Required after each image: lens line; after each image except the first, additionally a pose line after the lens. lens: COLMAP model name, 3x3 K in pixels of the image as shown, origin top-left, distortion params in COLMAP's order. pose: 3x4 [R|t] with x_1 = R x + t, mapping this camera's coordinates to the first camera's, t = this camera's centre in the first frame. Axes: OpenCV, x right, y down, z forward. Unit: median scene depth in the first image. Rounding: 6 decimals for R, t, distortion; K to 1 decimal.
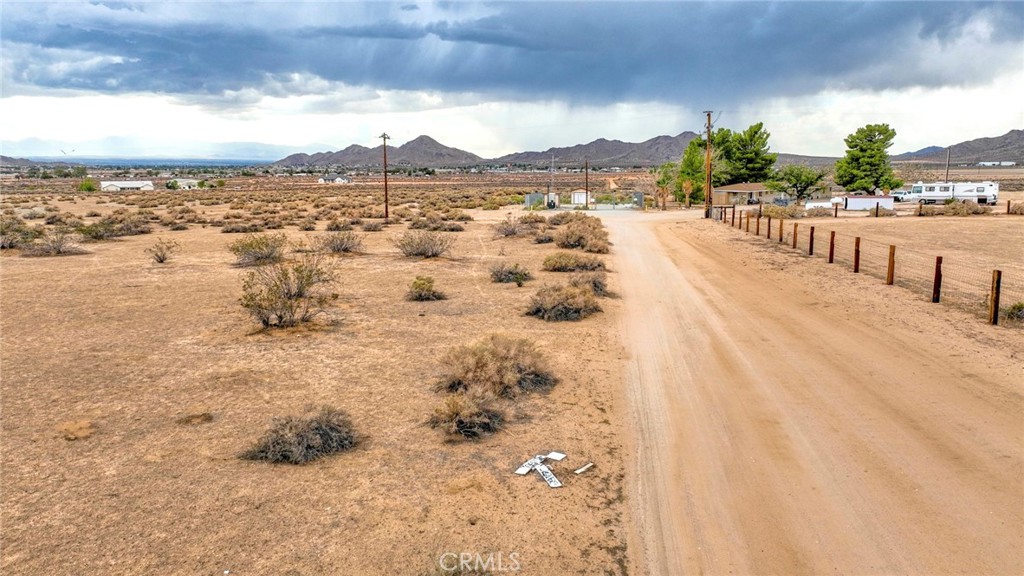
lens RADIAL K [[720.2, 0, 514.3], [0, 720.2, 286.9], [0, 0, 1]] dist [0.001199, 0.016026]
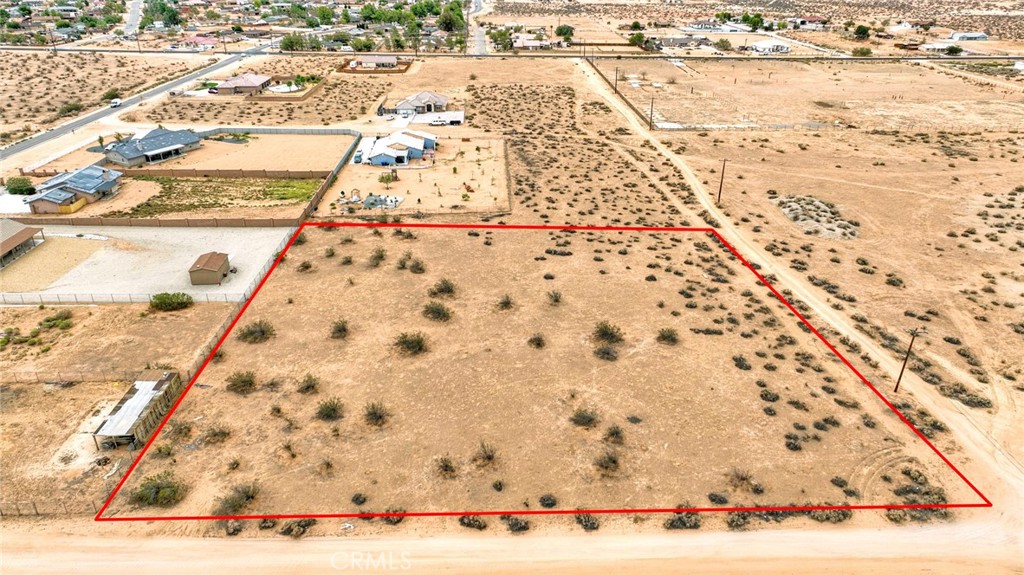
lens RADIAL K [[720.2, 0, 514.3], [0, 720.2, 286.4], [0, 0, 1]] dist [0.001199, 0.016026]
pose [[0.165301, 0.426863, -0.889080, 0.620187], [-0.166008, 0.900662, 0.401558, -0.550302], [0.972171, 0.081217, 0.219743, 0.100504]]
